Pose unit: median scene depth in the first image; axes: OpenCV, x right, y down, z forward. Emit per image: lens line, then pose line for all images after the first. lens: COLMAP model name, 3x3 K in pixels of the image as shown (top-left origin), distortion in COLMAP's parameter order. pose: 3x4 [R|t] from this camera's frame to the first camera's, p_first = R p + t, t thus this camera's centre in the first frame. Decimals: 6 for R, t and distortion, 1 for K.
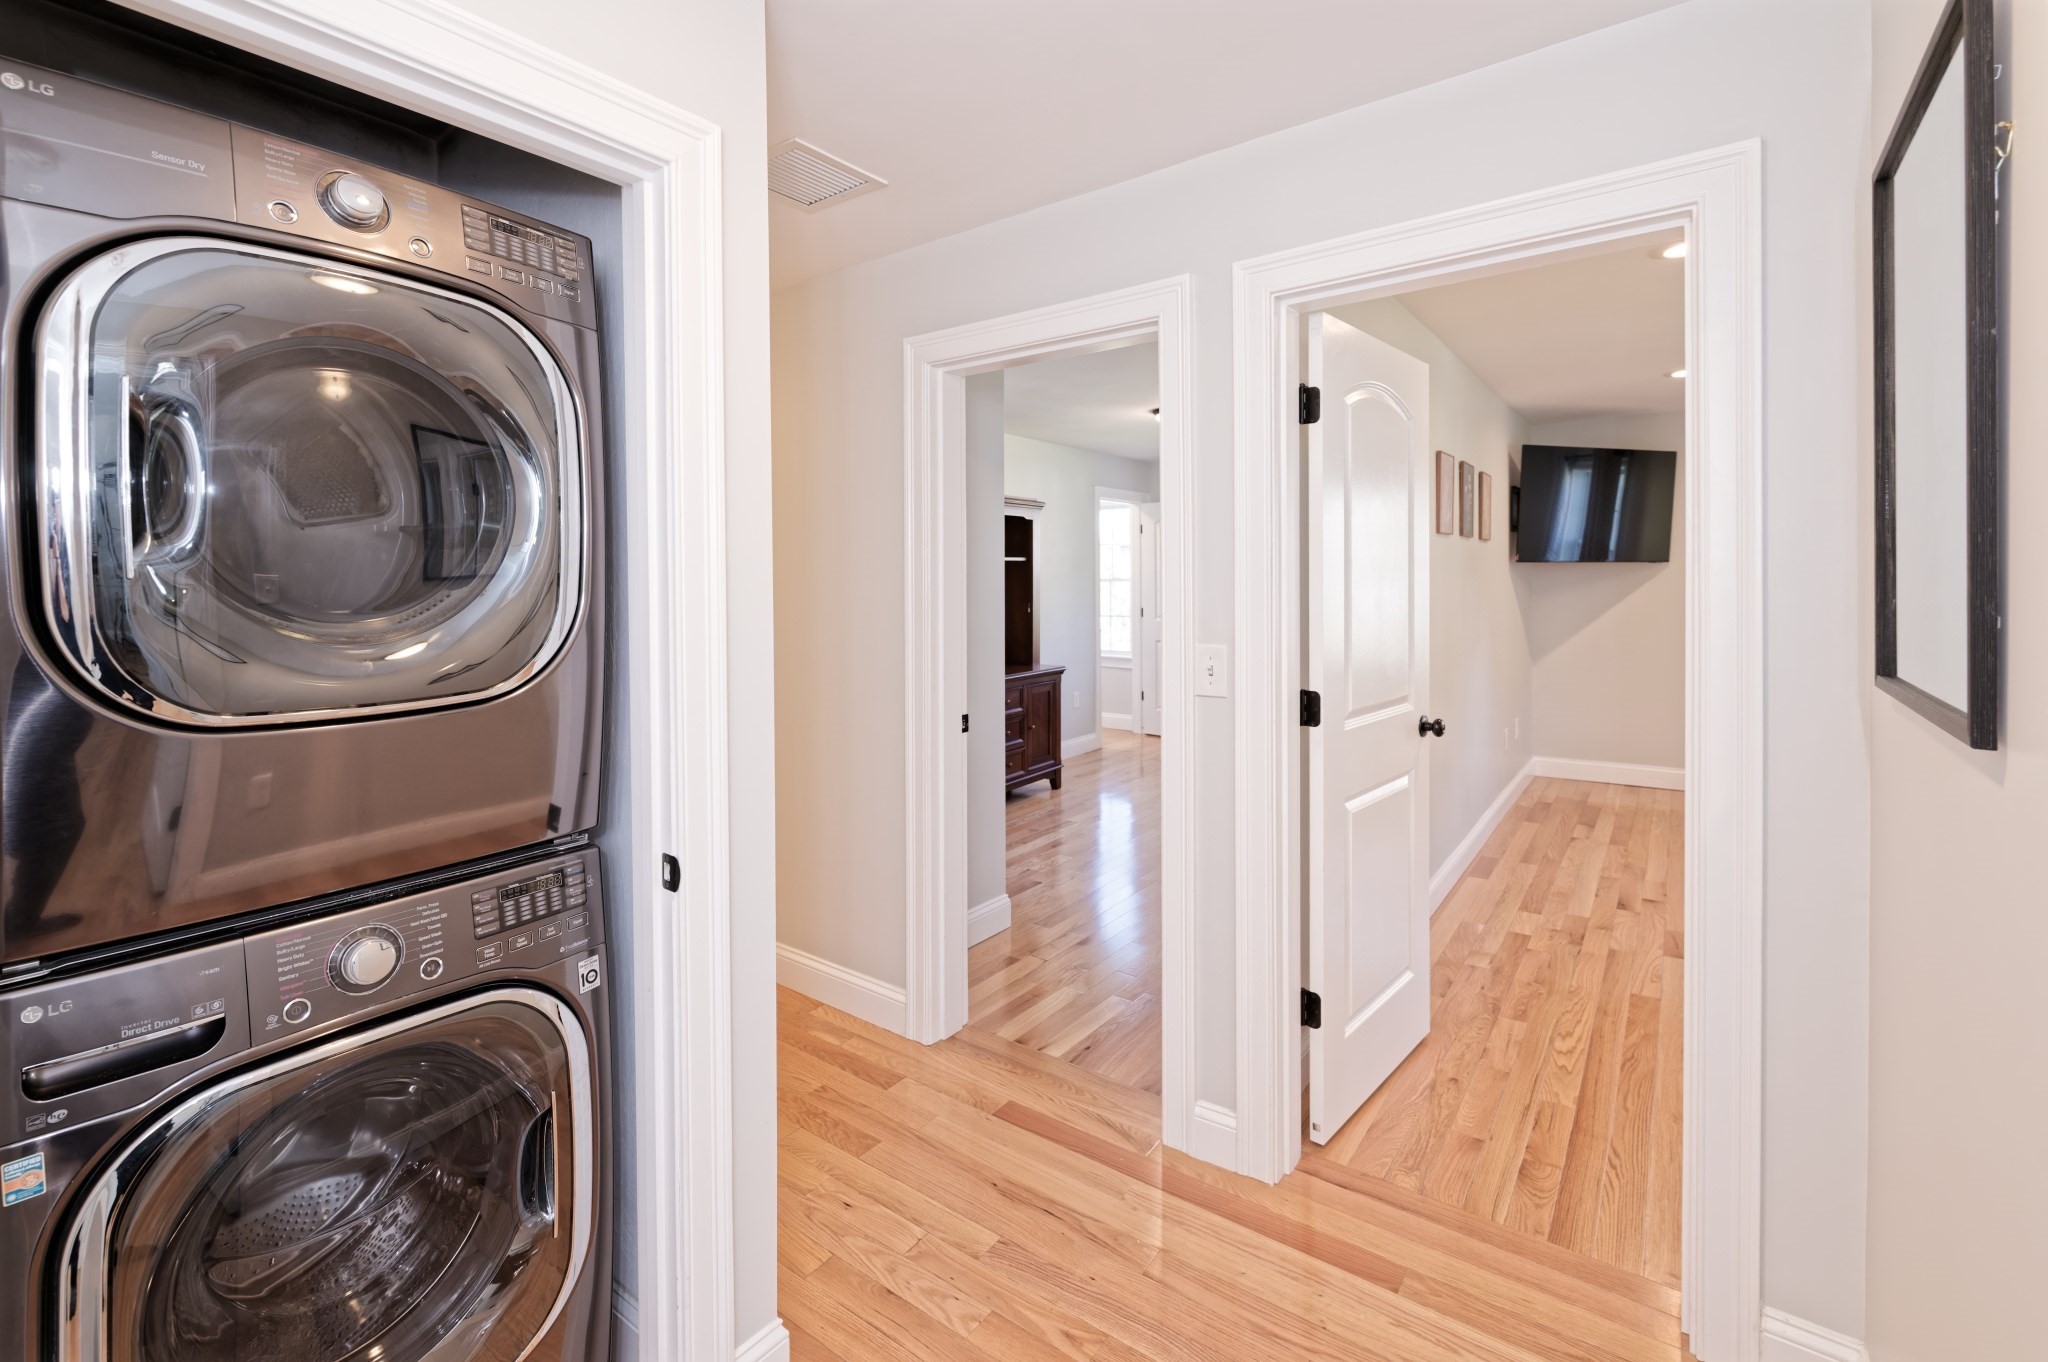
lens RADIAL K [[885.0, 0, 1025.3], [0, 885.0, 598.5], [0, 0, 1]] dist [0.000068, 0.000146]
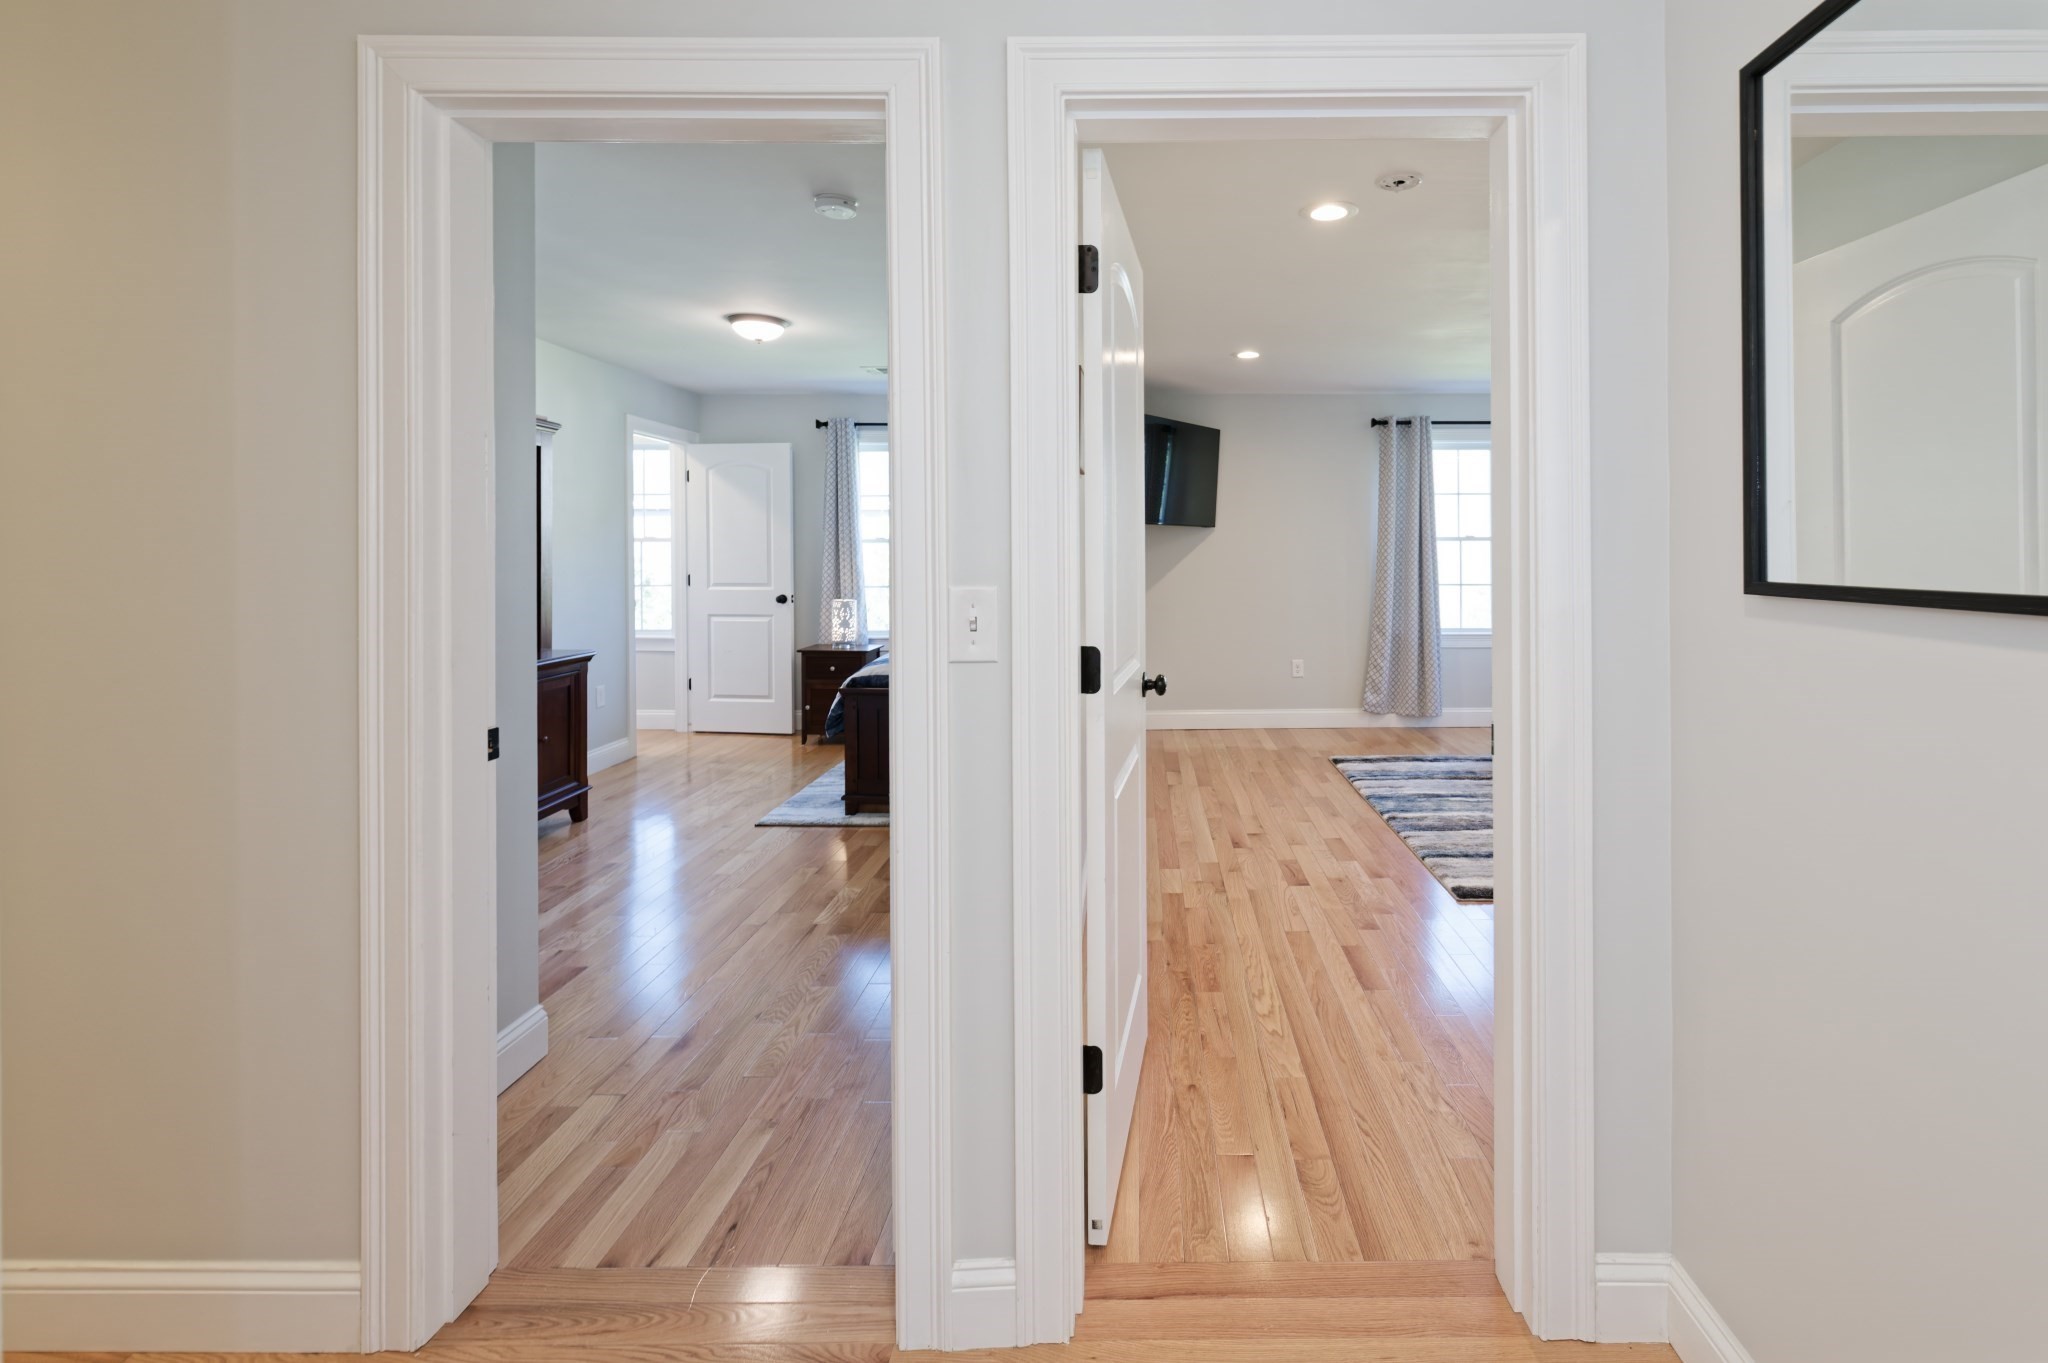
lens RADIAL K [[904.9, 0, 1129.0], [0, 904.9, 563.2], [0, 0, 1]] dist [-0.001051, -0.000584]
pose [[0.806479, -0.001199, 0.591262, -0.082499], [0.008868, 0.999910, -0.010069, 0.032836], [-0.591197, 0.013364, 0.806417, 0.280400]]
